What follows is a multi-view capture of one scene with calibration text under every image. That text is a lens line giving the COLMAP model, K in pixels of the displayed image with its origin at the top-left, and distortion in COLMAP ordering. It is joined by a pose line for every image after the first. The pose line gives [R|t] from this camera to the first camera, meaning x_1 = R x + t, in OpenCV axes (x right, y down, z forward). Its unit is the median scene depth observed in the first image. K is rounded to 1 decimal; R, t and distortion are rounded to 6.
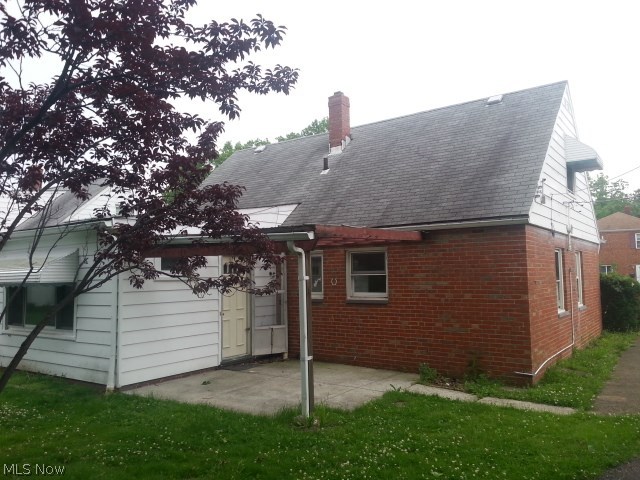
lens RADIAL K [[510.3, 0, 320.2], [0, 510.3, 238.2], [0, 0, 1]] dist [0.045487, -0.012437]
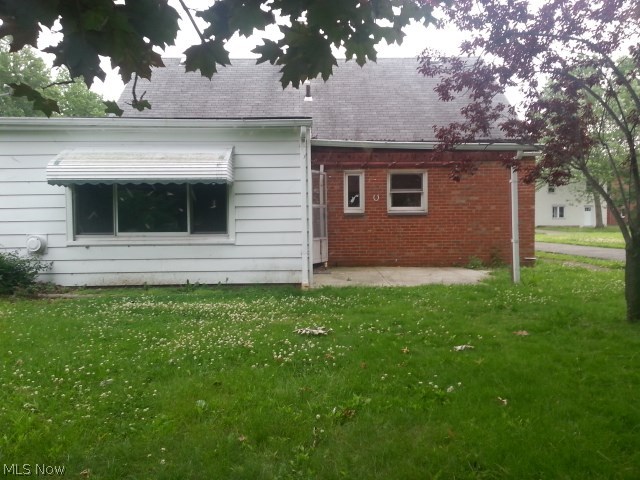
lens RADIAL K [[510.3, 0, 320.5], [0, 510.3, 241.1], [0, 0, 1]] dist [0.045487, -0.012437]
pose [[0.809993, -0.013611, 0.586282, -0.821709], [-0.046187, 0.995144, 0.086915, 0.096329], [-0.584618, -0.097479, 0.805431, 0.142465]]
